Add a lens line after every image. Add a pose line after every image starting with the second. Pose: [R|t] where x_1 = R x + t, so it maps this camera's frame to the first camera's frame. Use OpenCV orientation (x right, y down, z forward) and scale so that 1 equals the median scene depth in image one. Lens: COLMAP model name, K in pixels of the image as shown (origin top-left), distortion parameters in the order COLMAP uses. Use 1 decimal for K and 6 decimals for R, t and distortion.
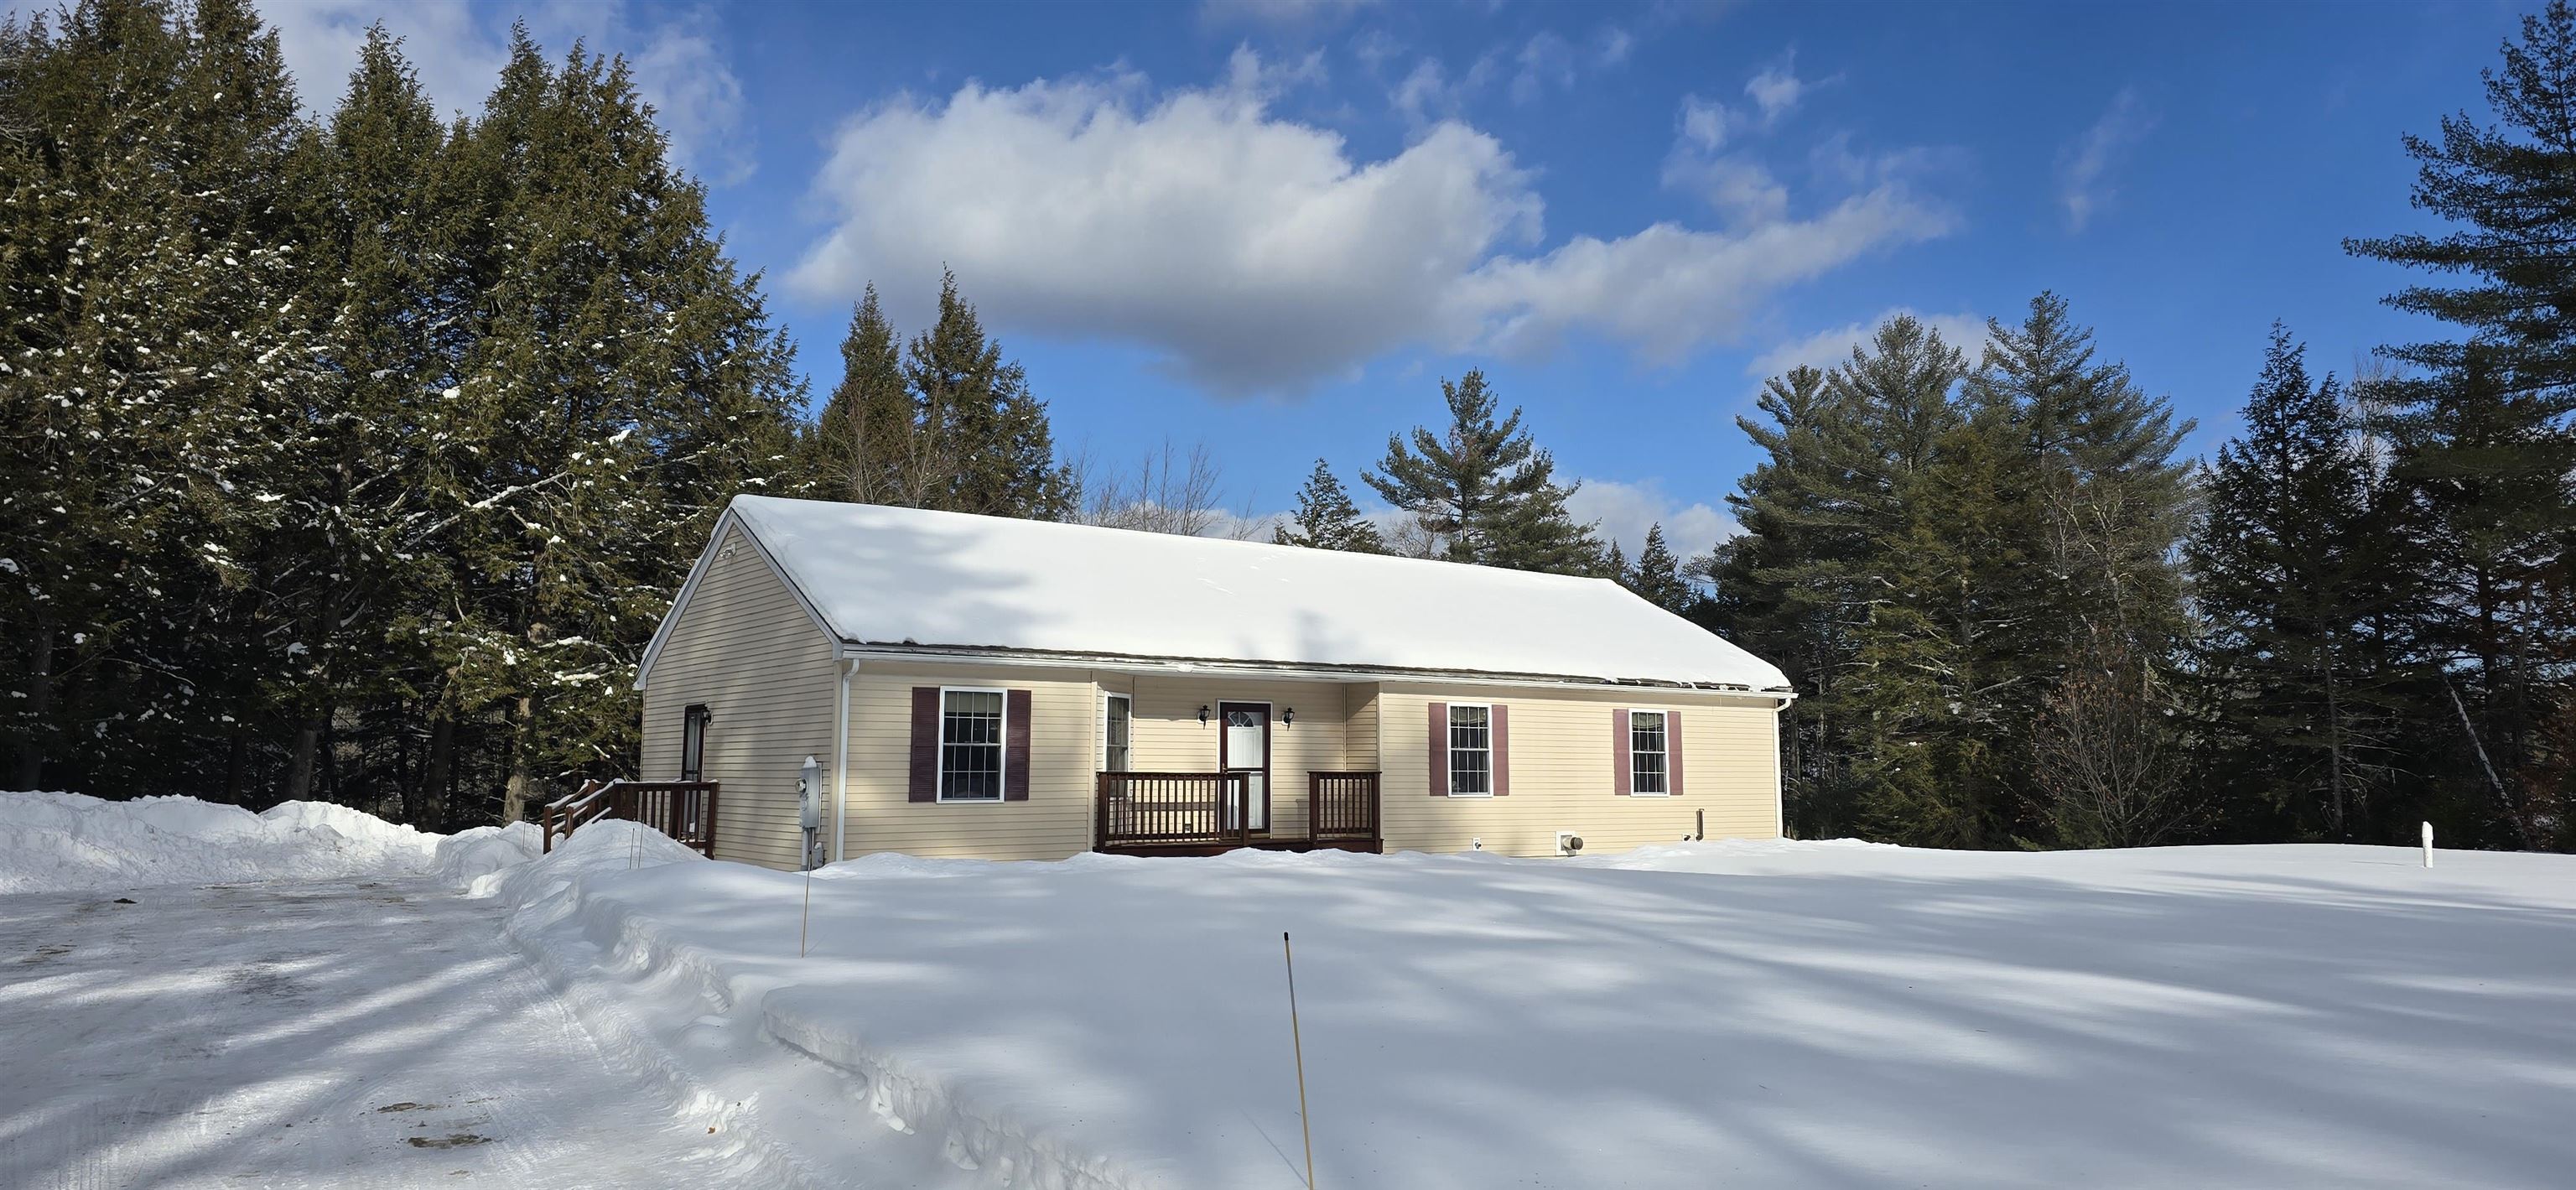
lens RADIAL K [[1729.1, 0, 1296.7], [0, 1729.1, 576.1], [0, 0, 1]] dist [0.079978, -0.053109]
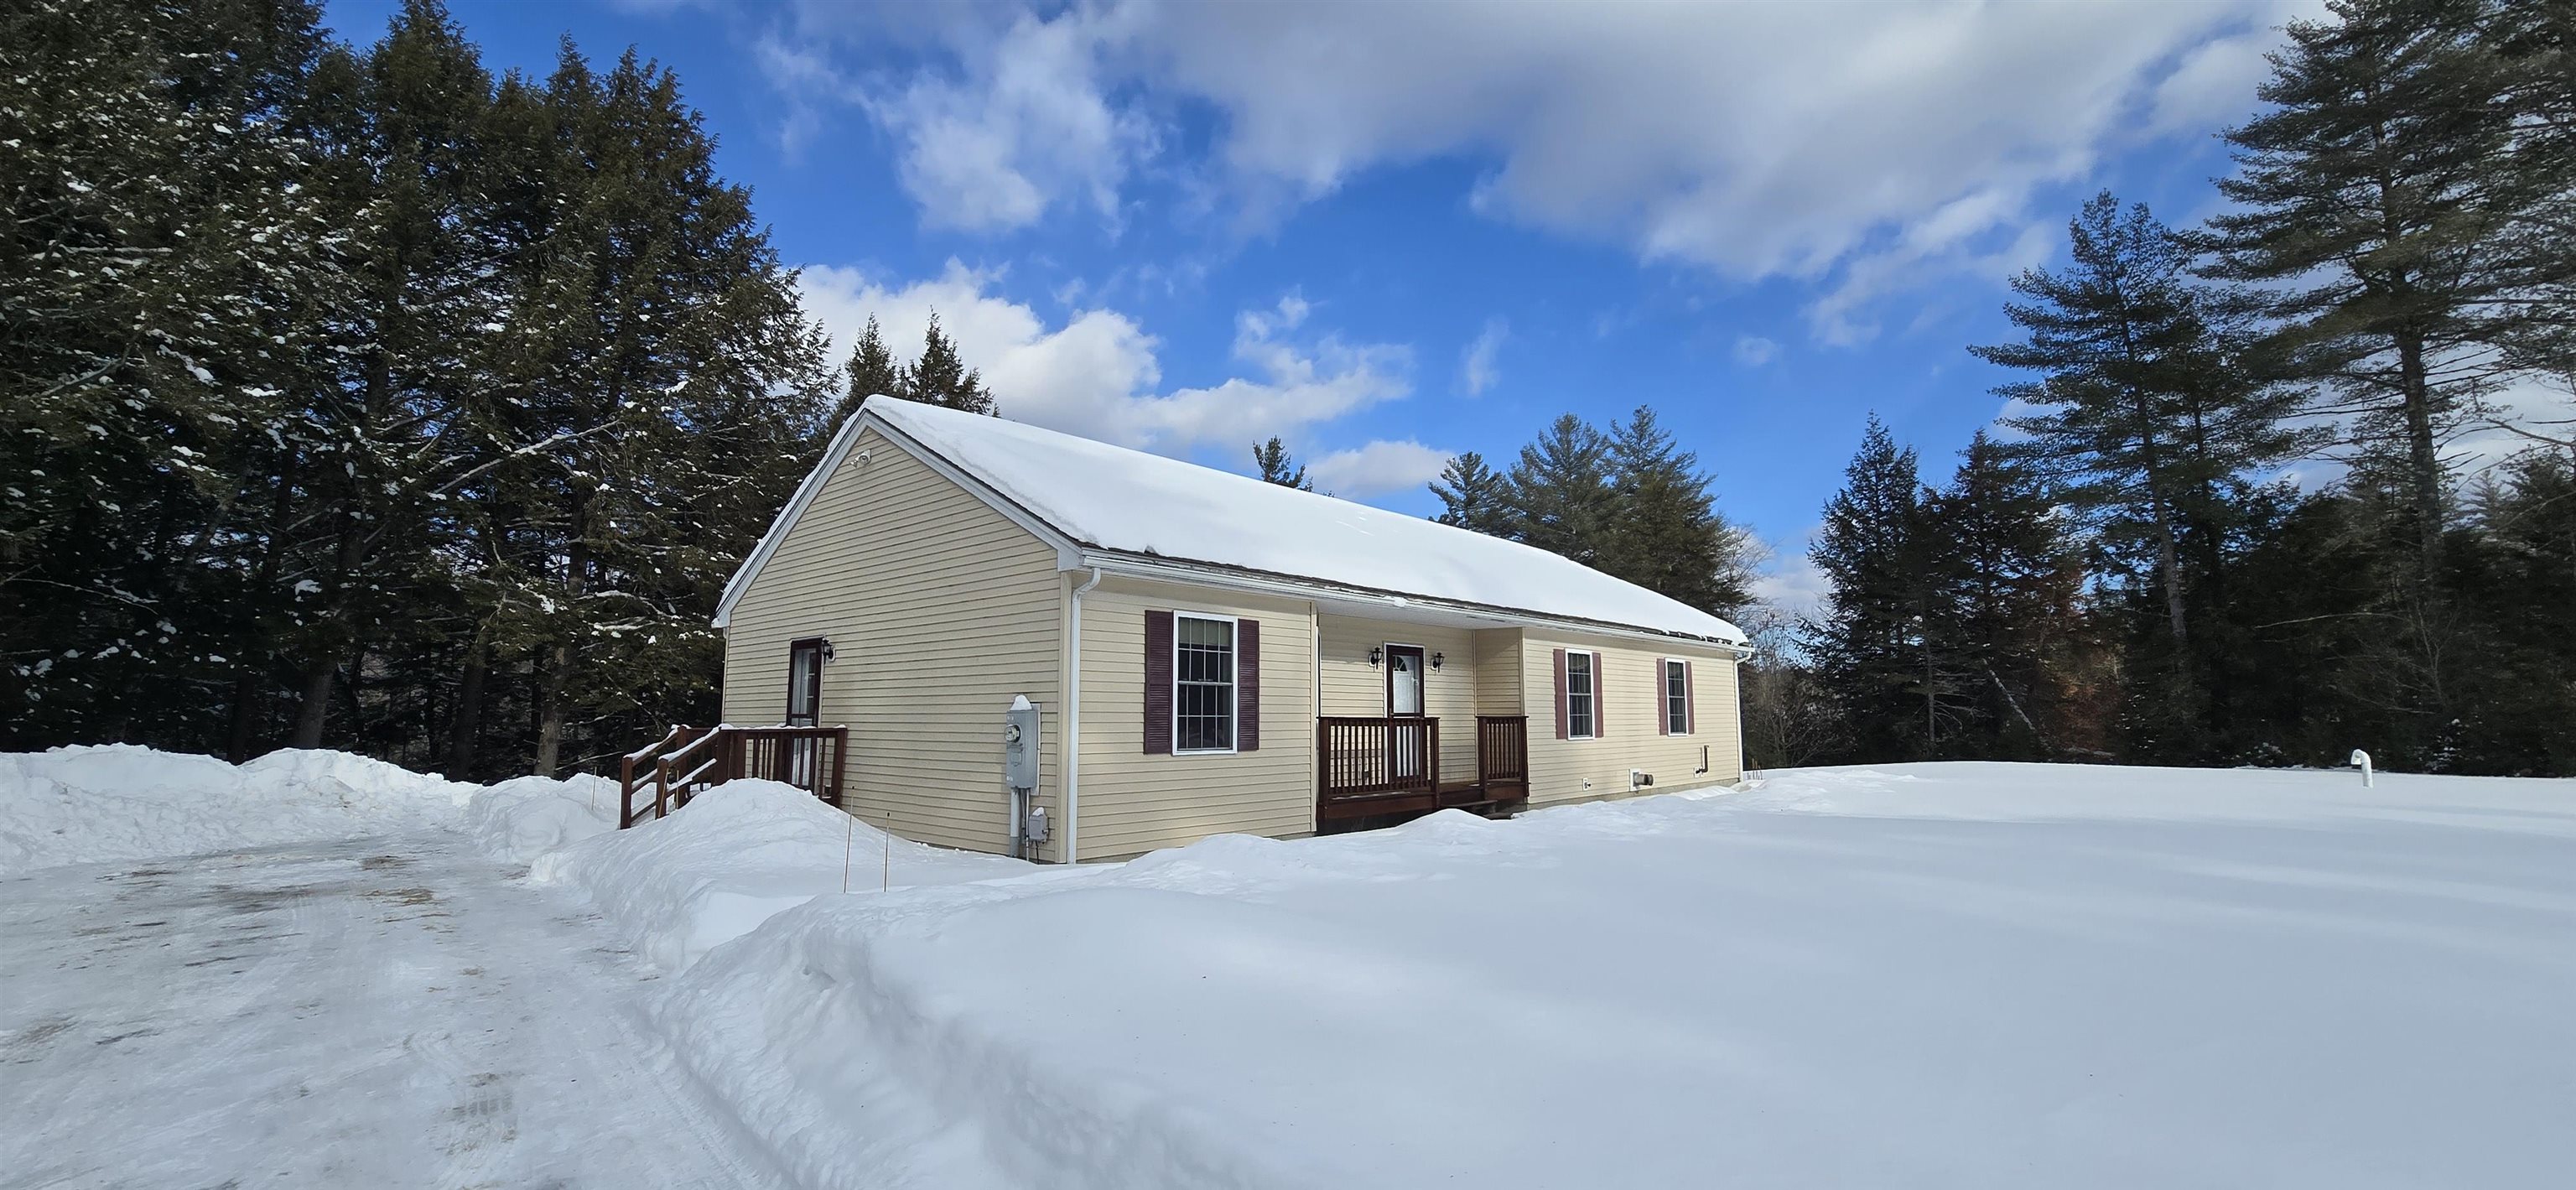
lens RADIAL K [[1066.1, 0, 1297.3], [0, 1066.1, 592.6], [0, 0, 1]] dist [-0.004714, 0.002019]
pose [[0.977387, 0.020354, 0.210478, -0.189755], [-0.019628, 0.999792, -0.005538, 0.042035], [-0.210547, 0.001282, 0.977583, 0.373737]]
